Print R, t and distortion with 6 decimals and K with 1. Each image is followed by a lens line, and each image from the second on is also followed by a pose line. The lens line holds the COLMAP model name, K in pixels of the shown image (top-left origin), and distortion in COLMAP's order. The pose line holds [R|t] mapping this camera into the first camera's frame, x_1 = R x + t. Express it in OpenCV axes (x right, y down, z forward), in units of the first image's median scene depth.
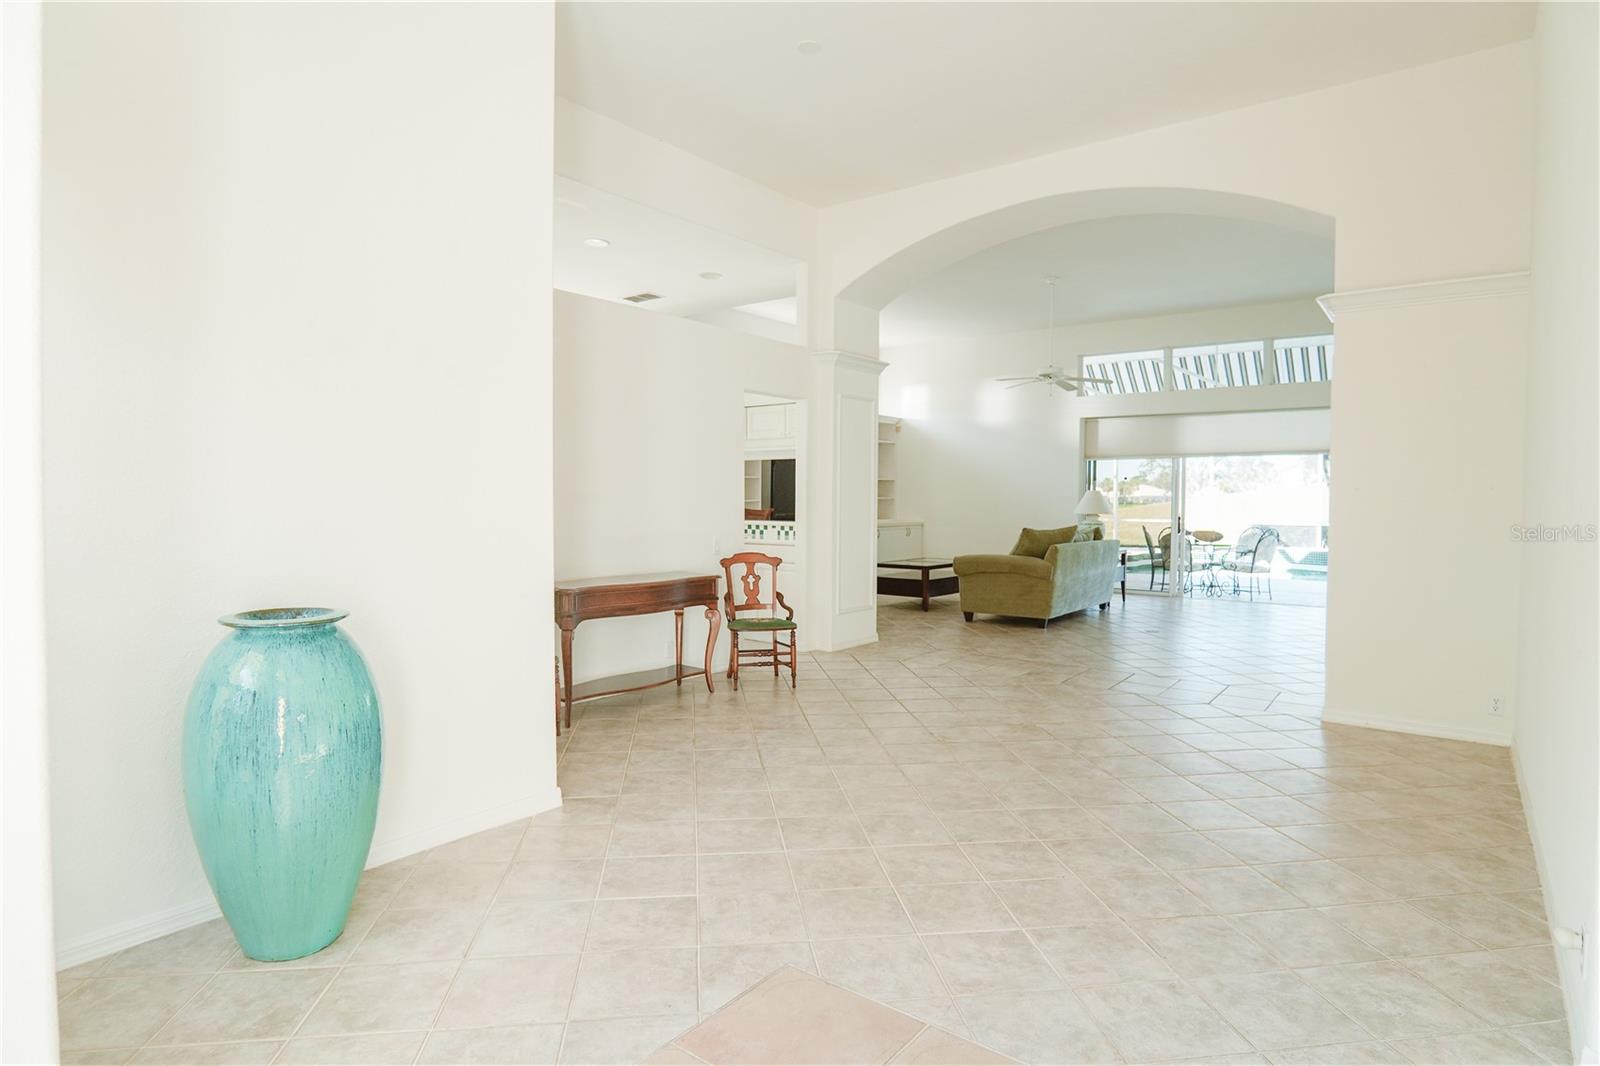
lens RADIAL K [[864.2, 0, 800.0], [0, 864.2, 533.0], [0, 0, 1]] dist [0.000711, 0.001152]
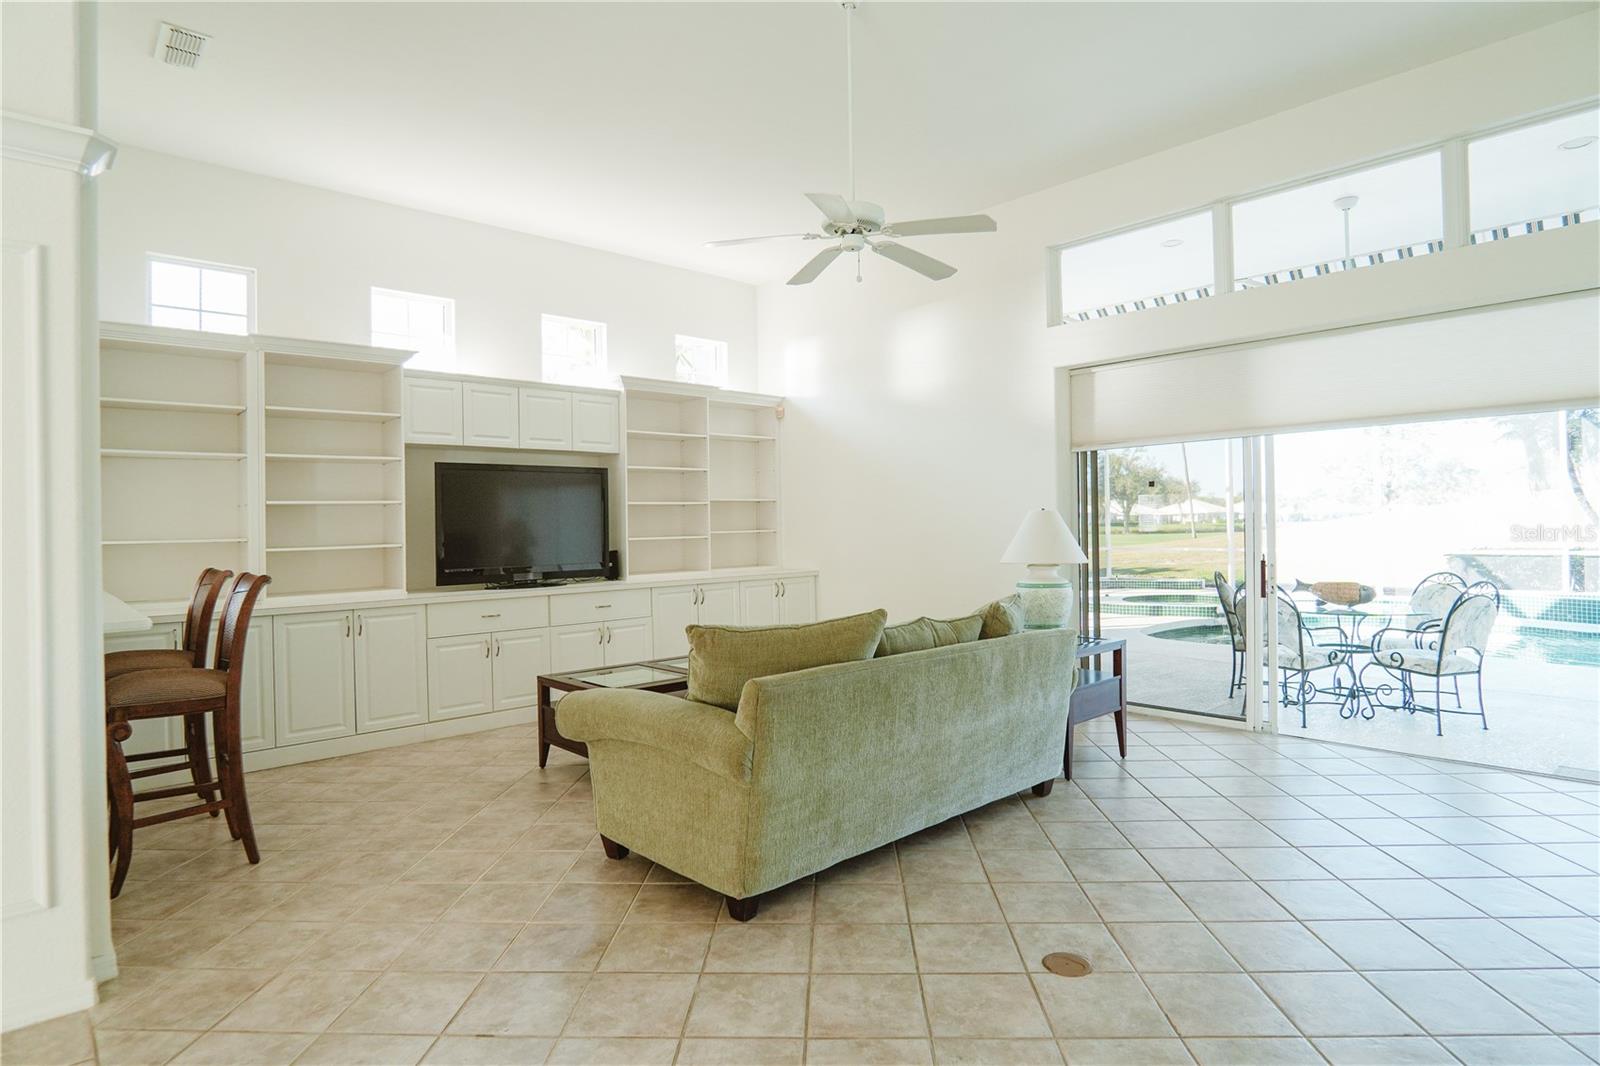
lens RADIAL K [[864.2, 0, 800.0], [0, 864.2, 533.0], [0, 0, 1]] dist [0.000711, 0.001152]
pose [[0.985924, -0.020333, -0.165956, 0.249148], [0.015392, 0.999401, -0.031009, -0.021496], [0.166487, 0.028018, 0.985646, 0.457518]]
